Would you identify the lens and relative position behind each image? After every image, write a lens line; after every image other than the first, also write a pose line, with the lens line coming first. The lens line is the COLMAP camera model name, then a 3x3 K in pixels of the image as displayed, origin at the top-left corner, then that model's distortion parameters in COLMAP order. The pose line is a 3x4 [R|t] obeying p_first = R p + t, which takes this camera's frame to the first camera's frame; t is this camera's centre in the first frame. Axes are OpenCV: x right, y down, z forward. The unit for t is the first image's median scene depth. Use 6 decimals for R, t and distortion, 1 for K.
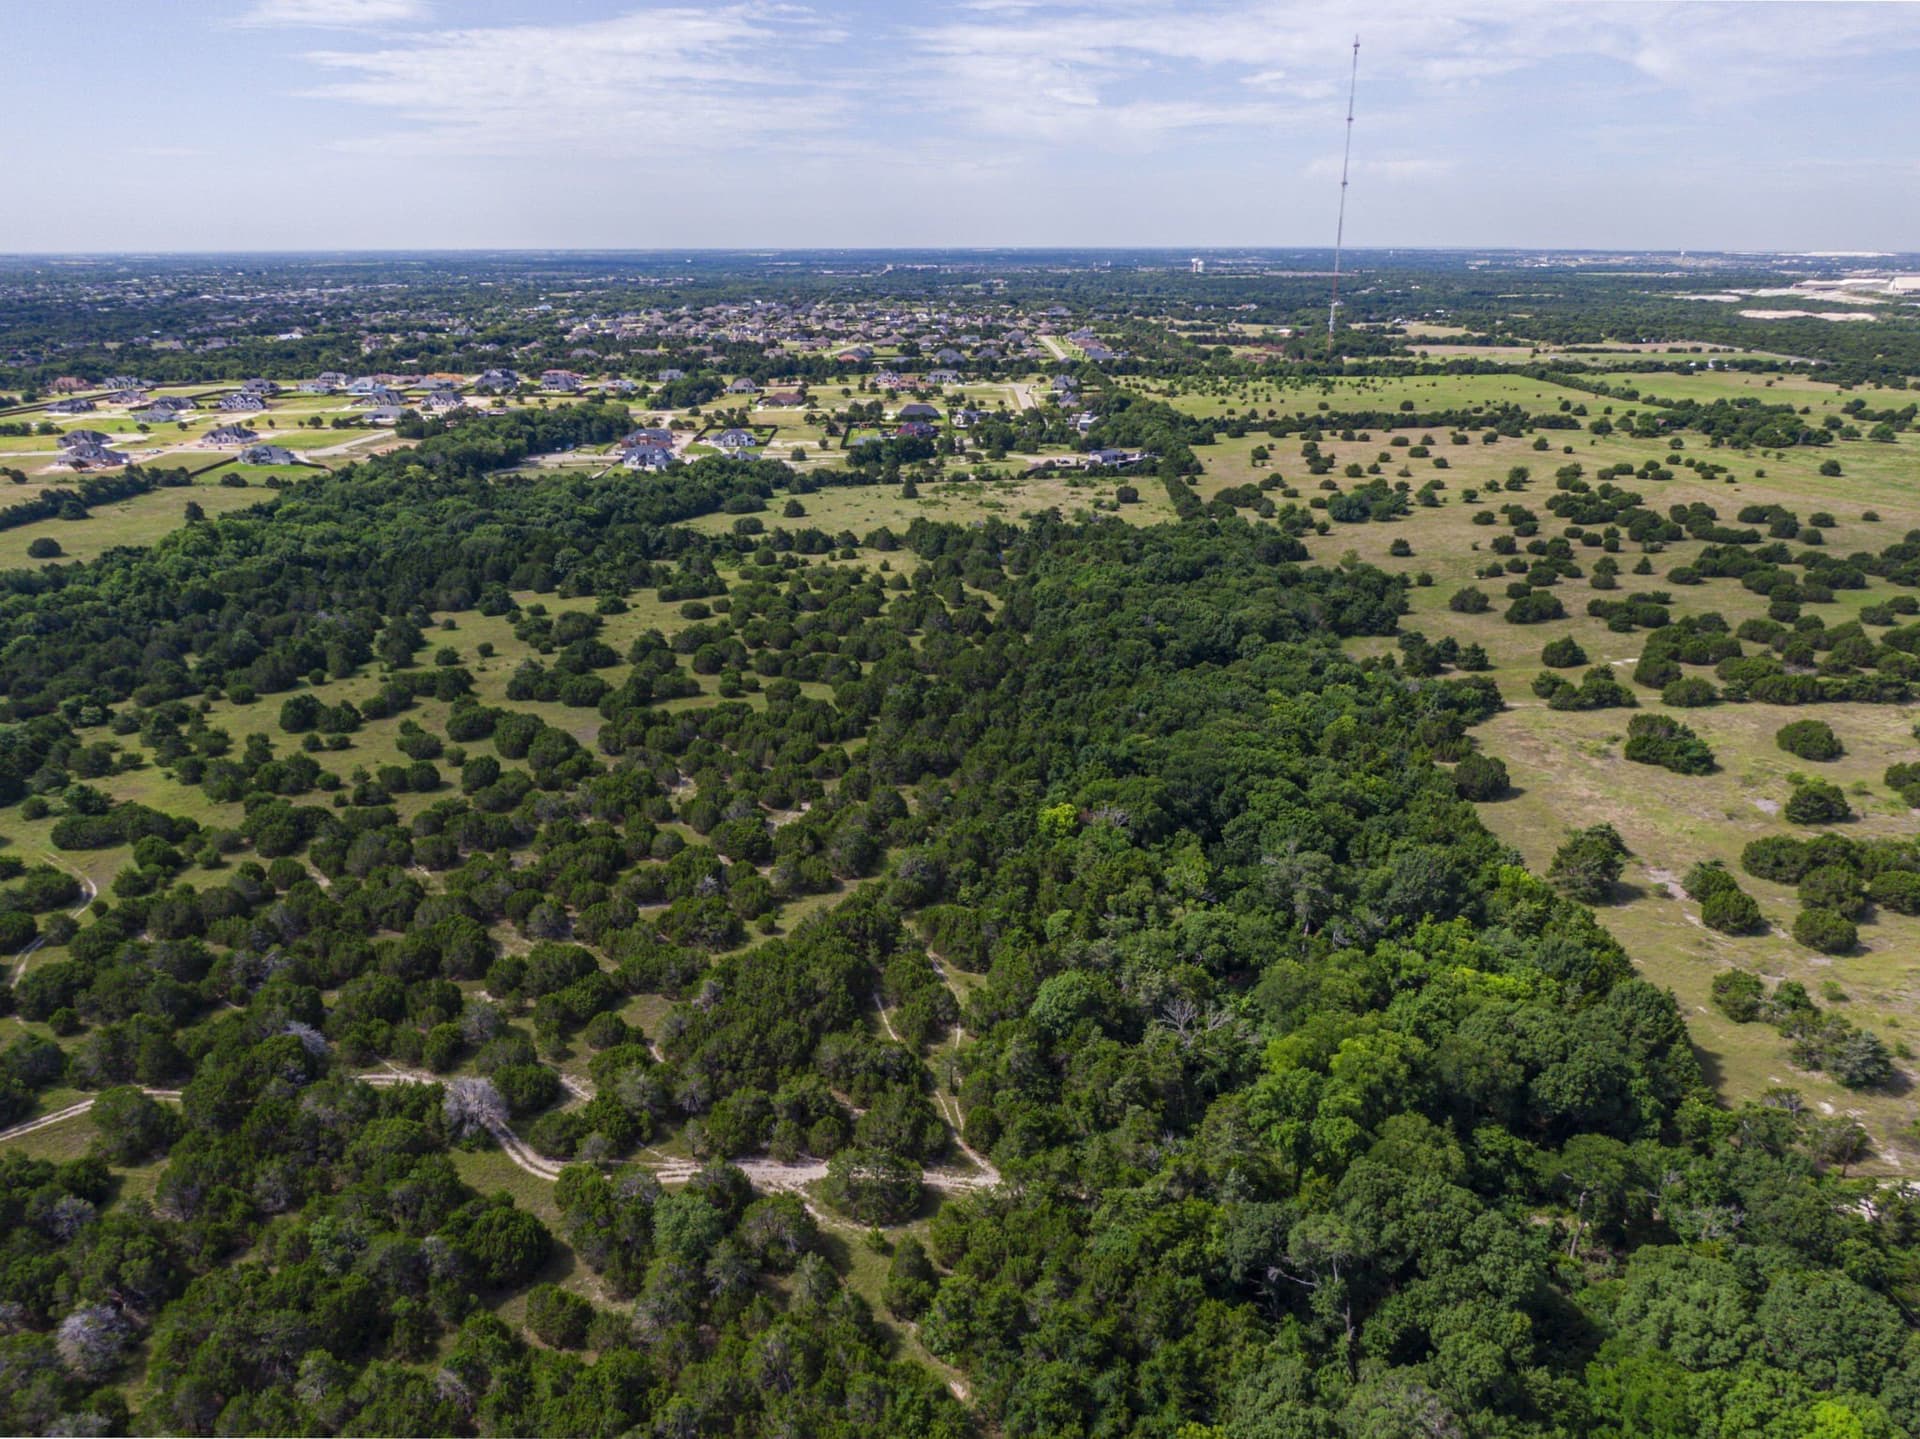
lens RADIAL K [[1389.1, 0, 961.0], [0, 1389.1, 709.9], [0, 0, 1]] dist [0.031322, -0.055810]
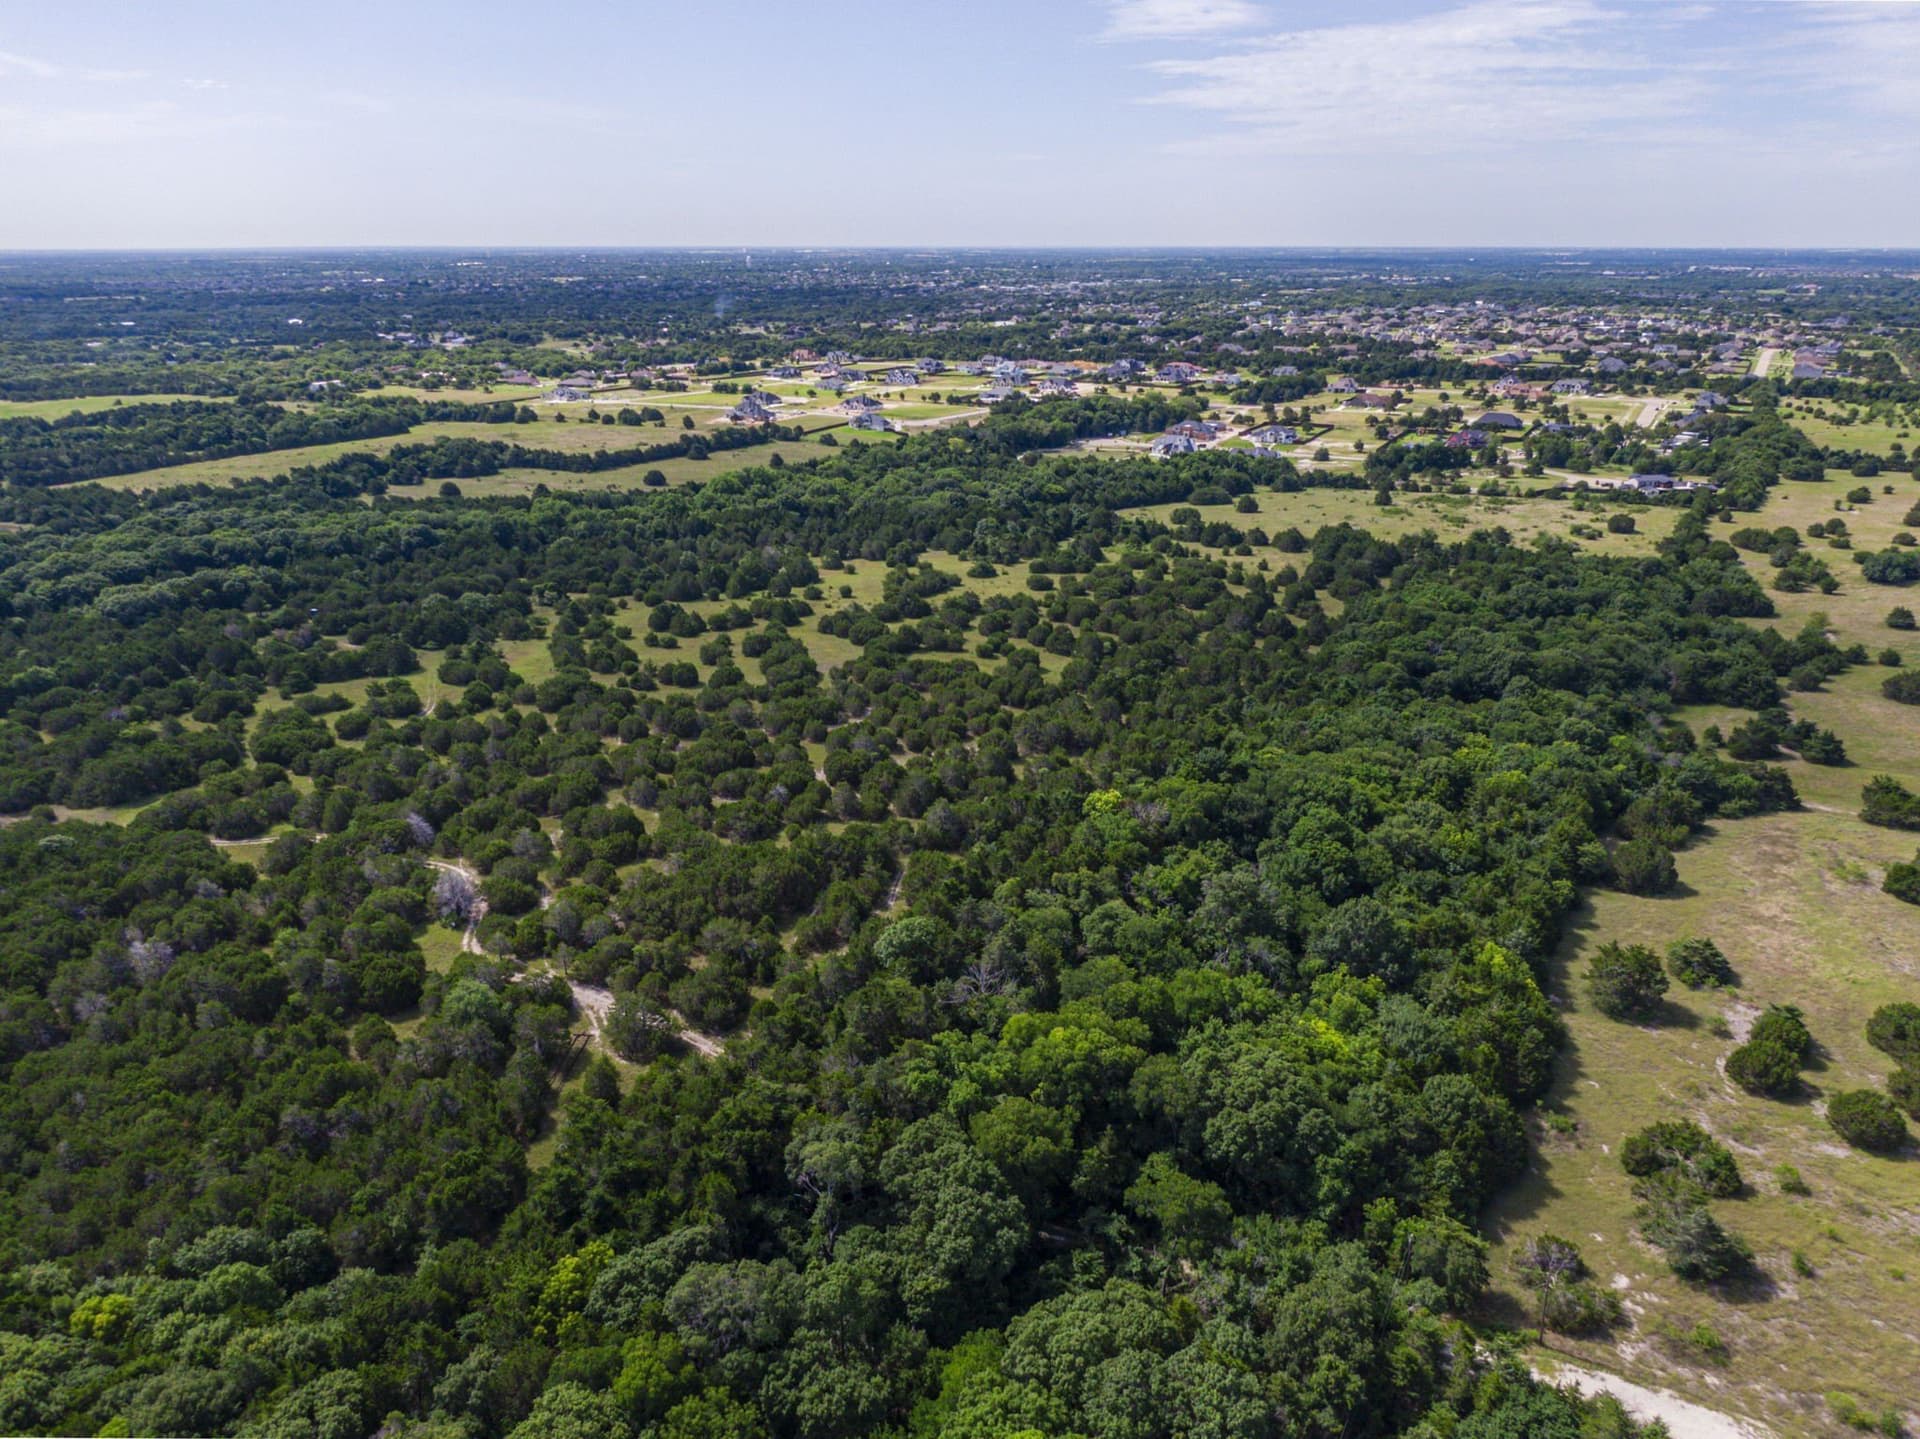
lens RADIAL K [[1389.1, 0, 968.0], [0, 1389.1, 713.8], [0, 0, 1]] dist [0.031322, -0.055810]
pose [[0.860649, 0.166254, -0.481293, 0.143377], [-0.164067, 0.985330, 0.046980, -0.005791], [0.482044, 0.038531, 0.875300, 0.013191]]
